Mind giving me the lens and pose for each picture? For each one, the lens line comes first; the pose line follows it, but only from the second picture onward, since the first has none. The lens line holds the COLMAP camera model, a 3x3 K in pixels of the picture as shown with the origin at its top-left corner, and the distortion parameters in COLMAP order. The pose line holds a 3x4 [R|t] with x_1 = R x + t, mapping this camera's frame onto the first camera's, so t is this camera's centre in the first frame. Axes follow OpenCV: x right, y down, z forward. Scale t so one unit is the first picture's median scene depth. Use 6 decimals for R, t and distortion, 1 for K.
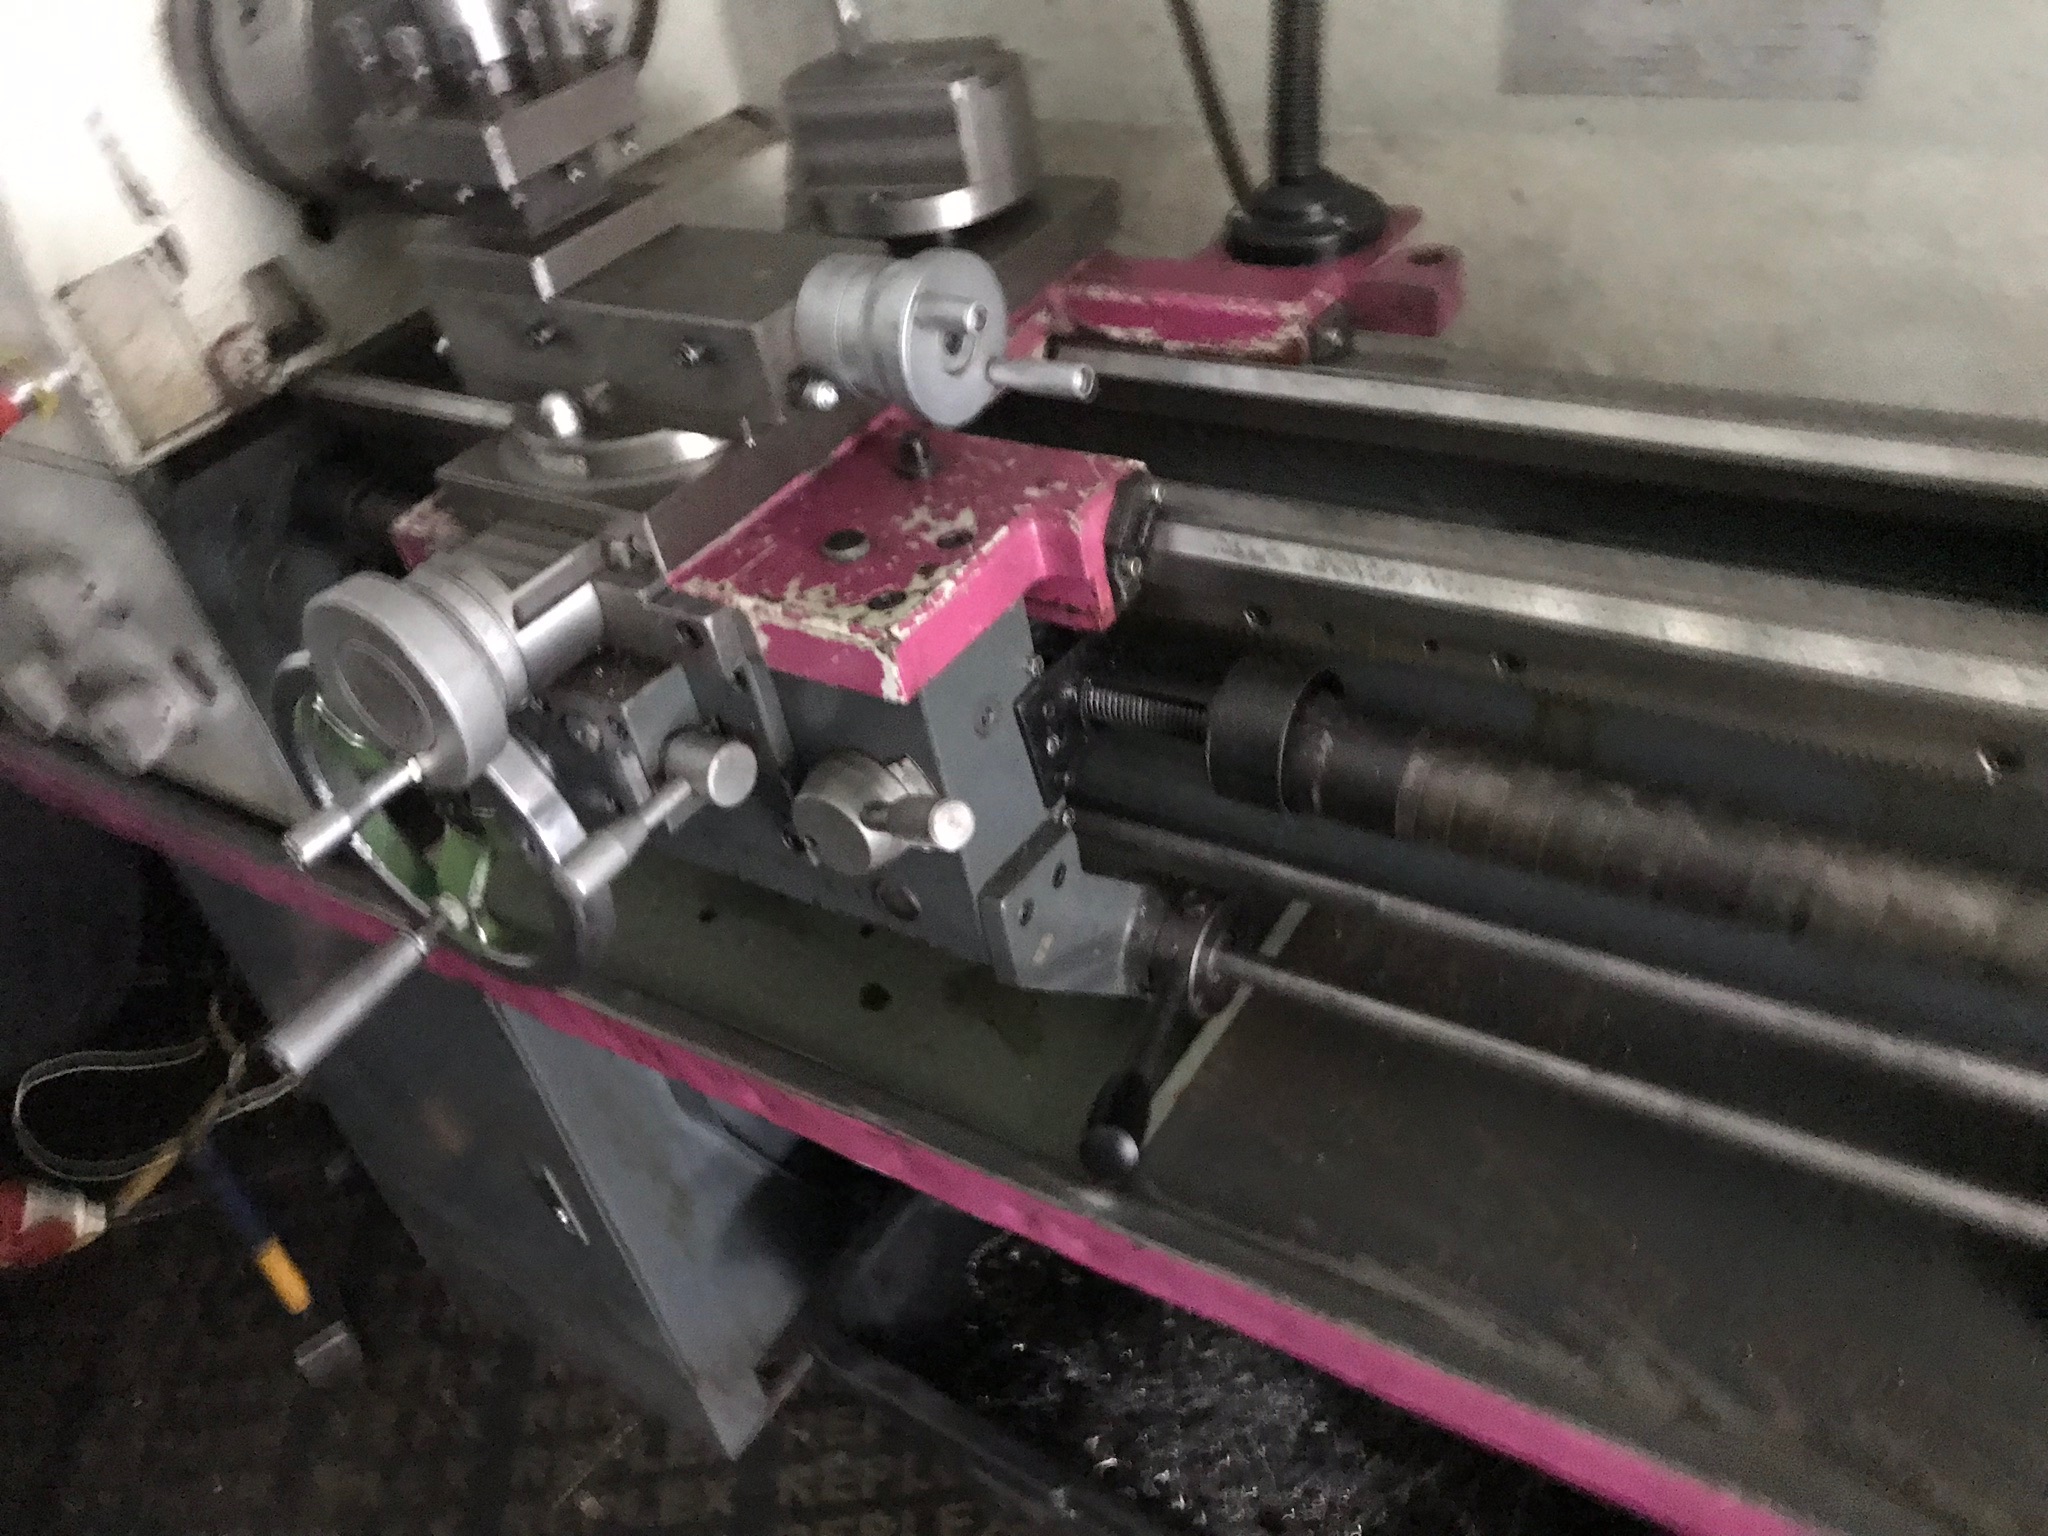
lens RADIAL K [[1659.5, 0, 1024.0], [0, 1659.5, 768.0], [0, 0, 1]] dist [0.001920, -0.000564]
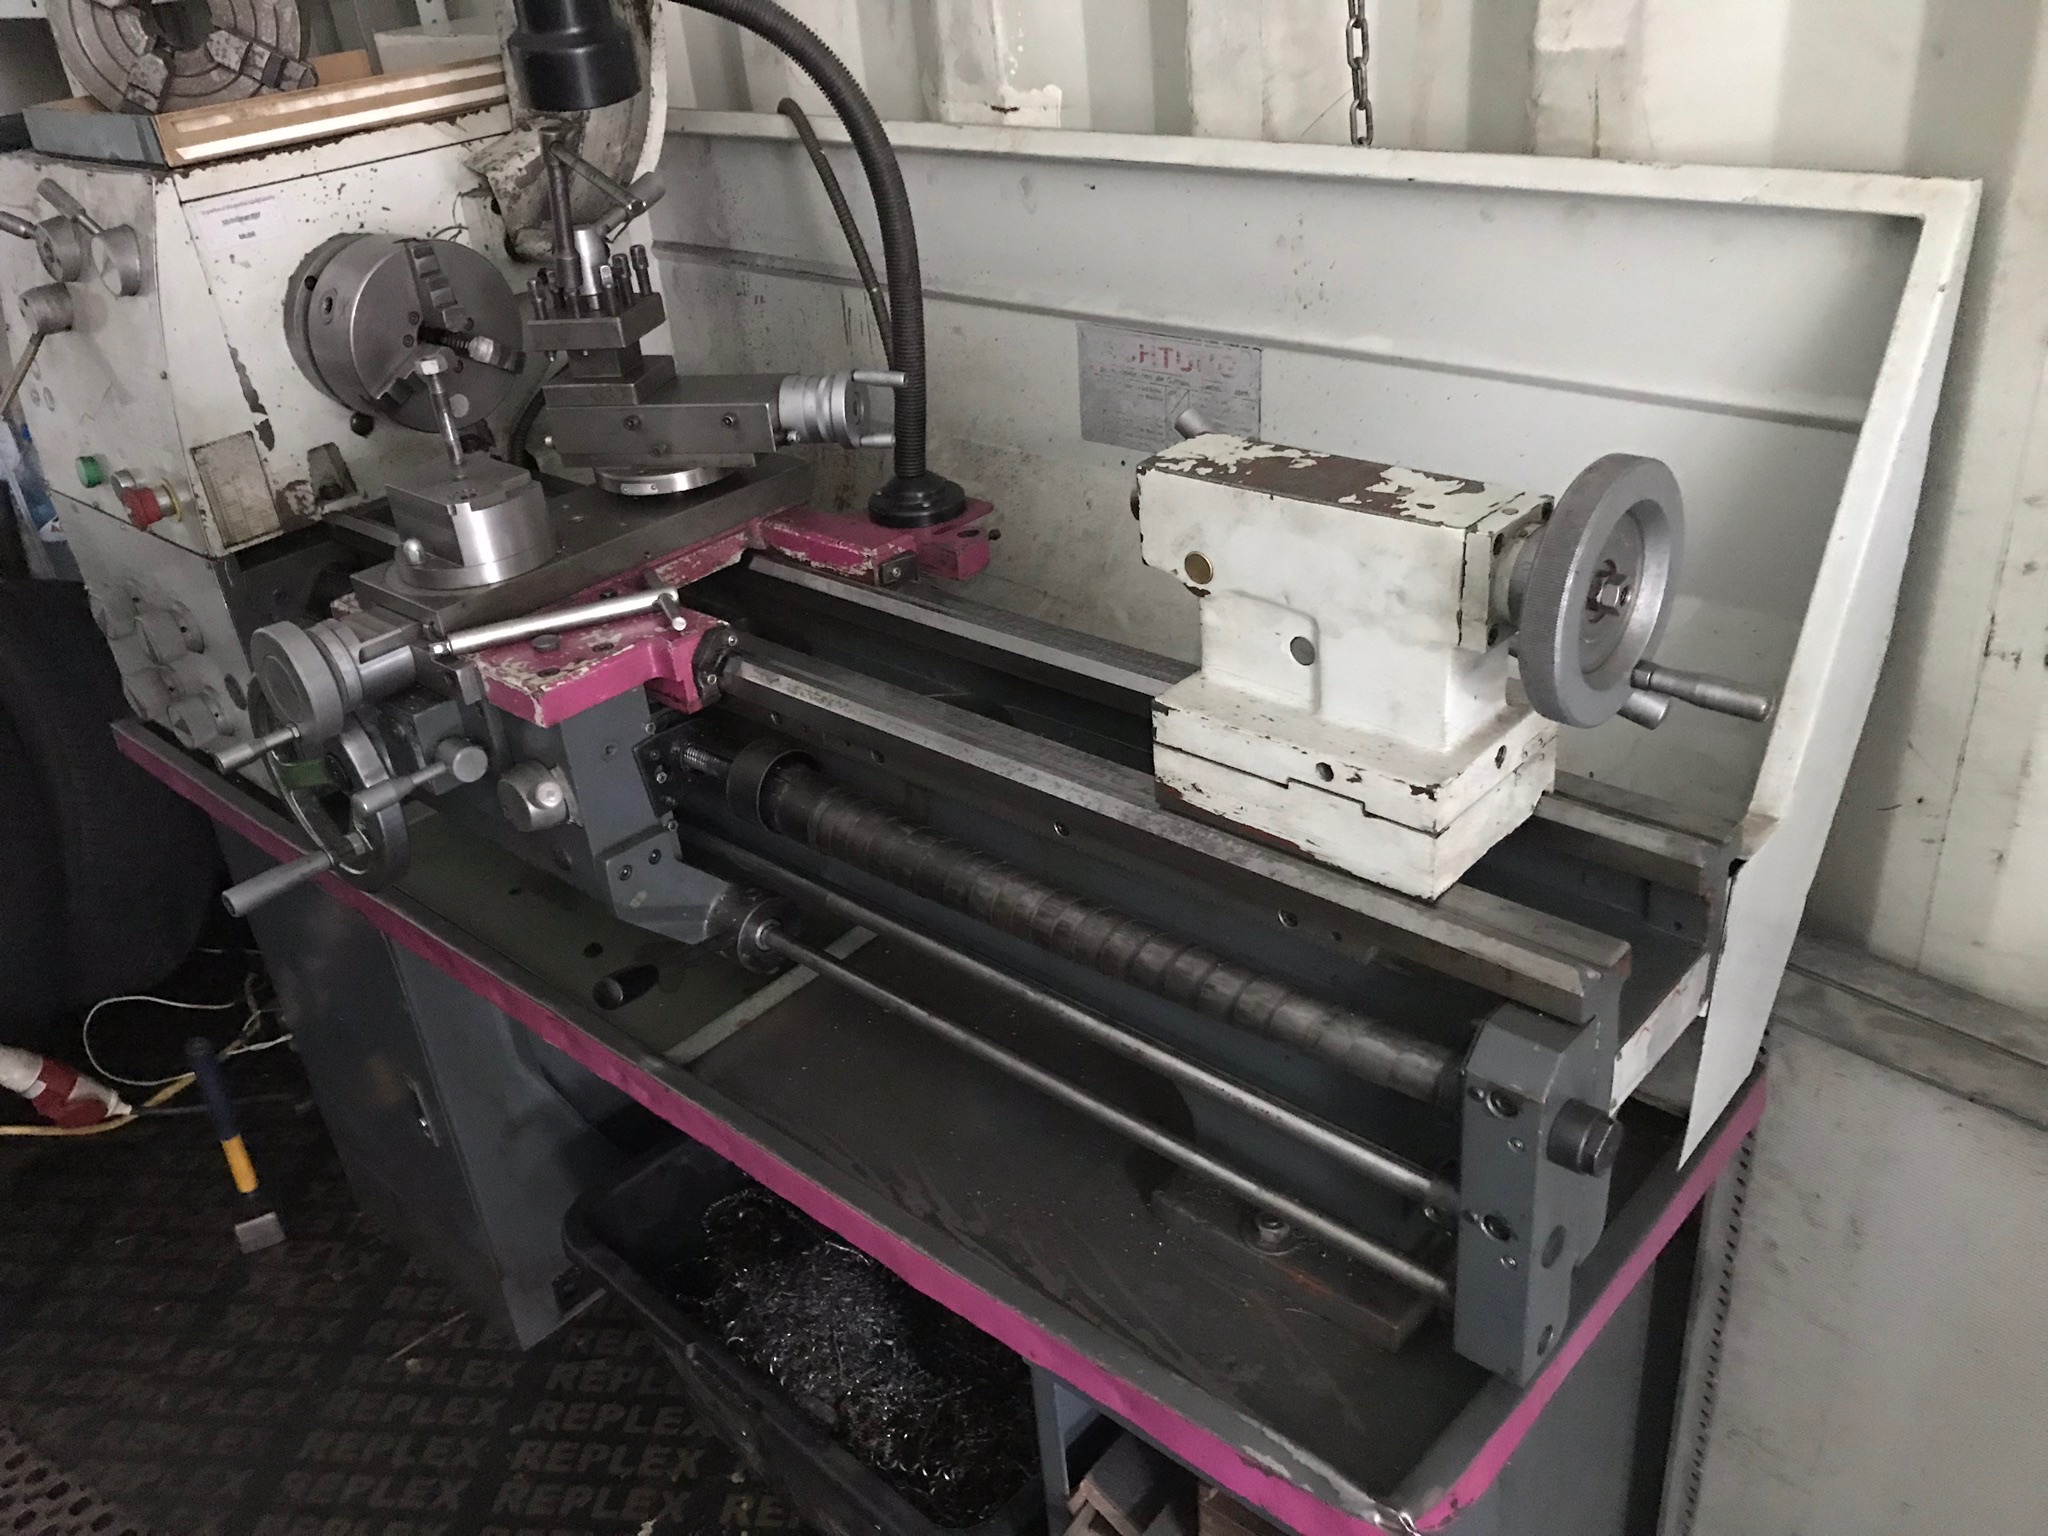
lens RADIAL K [[1677.2, 0, 1024.0], [0, 1677.2, 768.0], [0, 0, 1]] dist [0.006570, -0.005791]
pose [[0.983896, 0.143396, -0.106708, 0.518074], [-0.156286, 0.979863, -0.124270, 0.120573], [0.086739, 0.138946, 0.986494, -0.610824]]
